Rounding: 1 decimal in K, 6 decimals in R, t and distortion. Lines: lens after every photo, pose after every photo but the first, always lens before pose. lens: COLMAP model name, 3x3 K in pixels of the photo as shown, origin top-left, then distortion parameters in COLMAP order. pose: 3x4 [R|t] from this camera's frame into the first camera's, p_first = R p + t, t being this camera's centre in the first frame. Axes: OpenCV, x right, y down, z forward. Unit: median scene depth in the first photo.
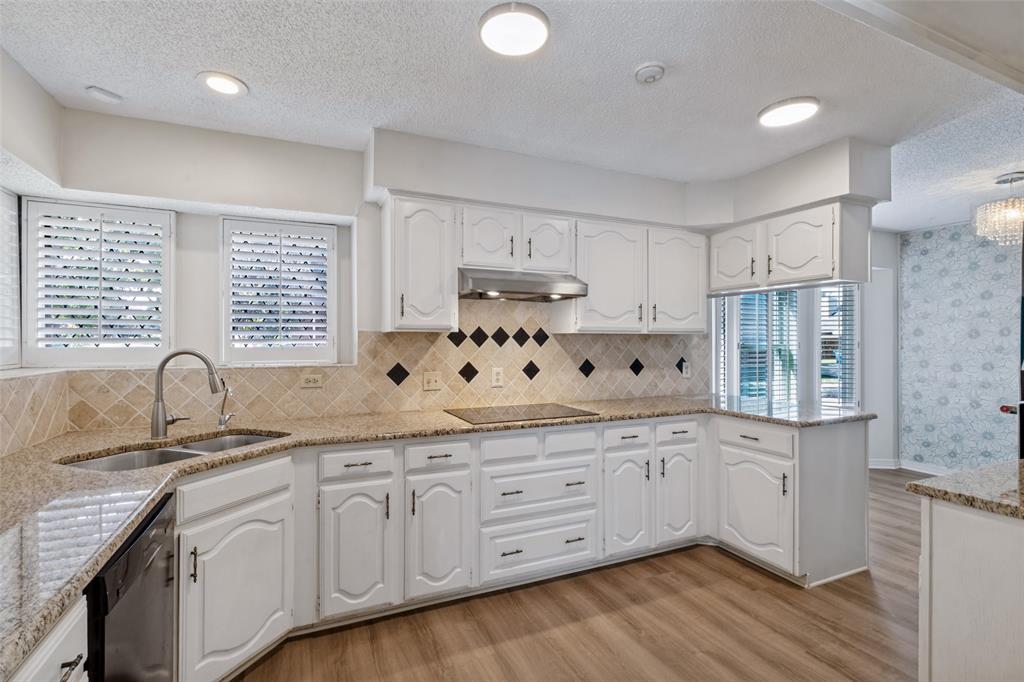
lens RADIAL K [[478.4, 0, 508.6], [0, 478.4, 343.1], [0, 0, 1]] dist [0.001592, 0.000196]
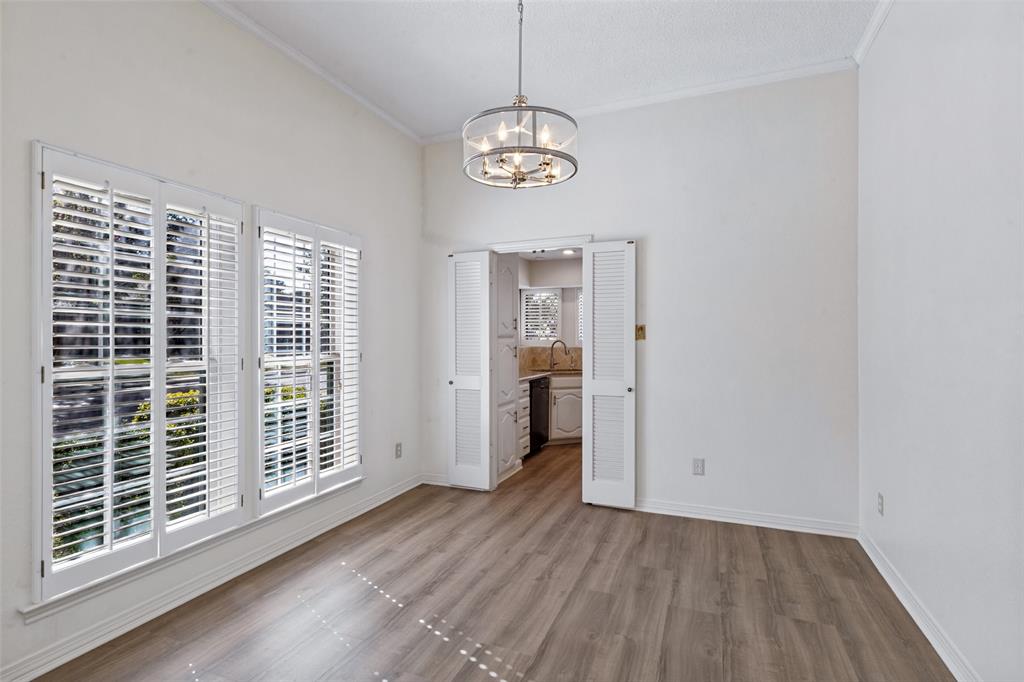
lens RADIAL K [[478.4, 0, 508.6], [0, 478.4, 343.1], [0, 0, 1]] dist [0.001592, 0.000196]
pose [[0.679426, 0.000774, -0.733744, 1.256567], [0.001167, 0.999997, 0.002136, 0.026453], [0.733743, -0.002307, 0.679423, -1.214304]]
